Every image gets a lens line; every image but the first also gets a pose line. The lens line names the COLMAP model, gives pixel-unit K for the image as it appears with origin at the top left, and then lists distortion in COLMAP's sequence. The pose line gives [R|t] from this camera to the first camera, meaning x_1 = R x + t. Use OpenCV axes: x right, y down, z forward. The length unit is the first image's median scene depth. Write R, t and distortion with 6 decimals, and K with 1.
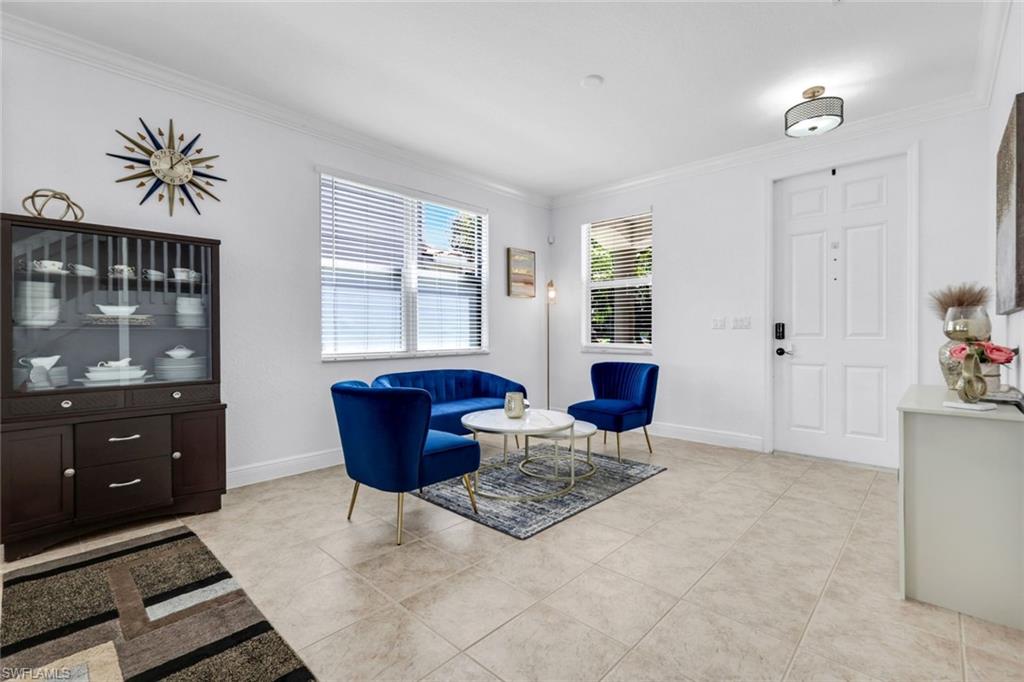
lens RADIAL K [[450.2, 0, 521.1], [0, 450.2, 336.8], [0, 0, 1]] dist [0.007659, 0.001988]
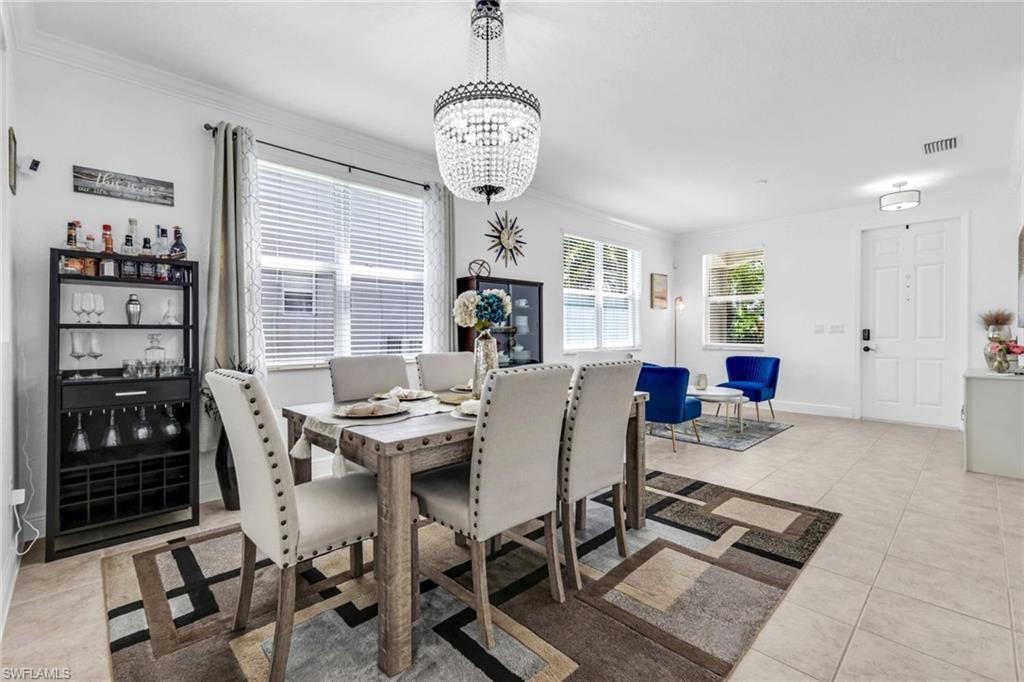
lens RADIAL K [[450.2, 0, 520.6], [0, 450.2, 336.0], [0, 0, 1]] dist [0.007659, 0.001988]
pose [[0.998990, 0.001371, -0.044905, -0.504727], [-0.001374, 0.999999, -0.000021, -0.007765], [0.044905, 0.000083, 0.998991, -0.534953]]
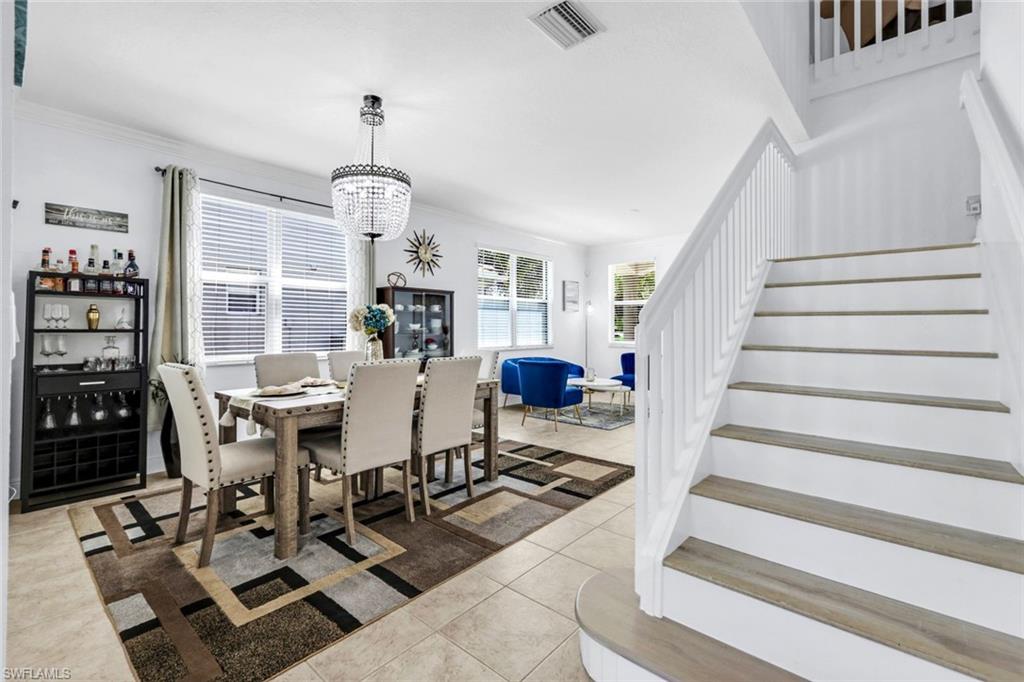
lens RADIAL K [[450.2, 0, 515.2], [0, 450.2, 325.3], [0, 0, 1]] dist [0.007659, 0.001988]
pose [[0.999504, 0.003895, 0.031244, -0.339454], [-0.003363, 0.999849, -0.017058, -0.019511], [-0.031305, 0.016944, 0.999366, -0.773170]]
